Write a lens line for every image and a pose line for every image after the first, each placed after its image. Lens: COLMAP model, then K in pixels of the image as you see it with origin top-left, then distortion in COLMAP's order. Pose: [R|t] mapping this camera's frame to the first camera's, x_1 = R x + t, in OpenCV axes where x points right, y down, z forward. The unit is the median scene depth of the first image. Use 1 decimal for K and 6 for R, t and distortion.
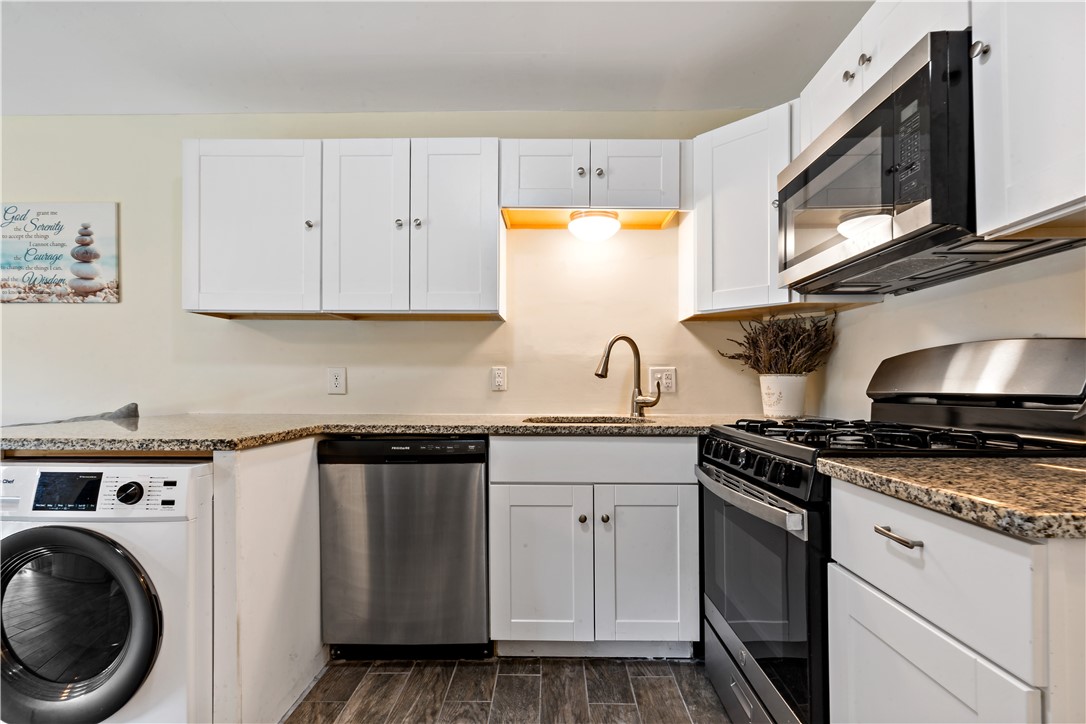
lens RADIAL K [[524.2, 0, 548.3], [0, 524.2, 374.4], [0, 0, 1]] dist [0.003373, 0.002771]
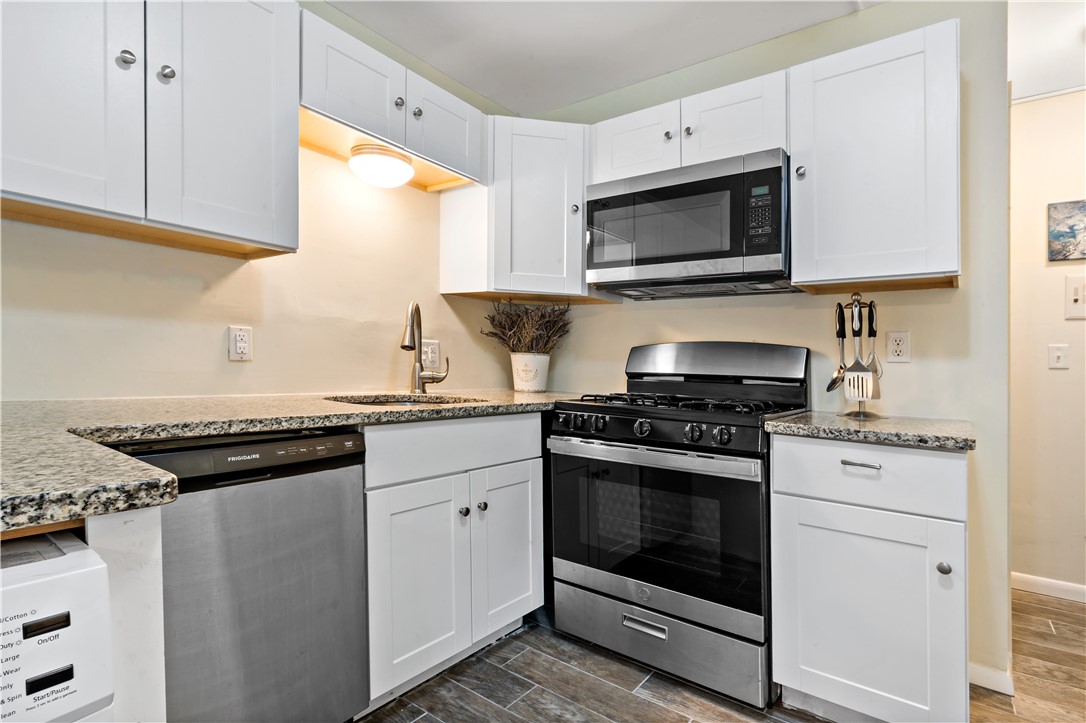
lens RADIAL K [[531.7, 0, 539.9], [0, 531.7, 355.9], [0, 0, 1]] dist [0.003077, 0.001038]
pose [[0.592159, 0.029878, 0.805267, -0.577191], [-0.048223, 0.998835, -0.001599, 0.008725], [-0.804377, -0.037885, 0.592910, 0.374508]]
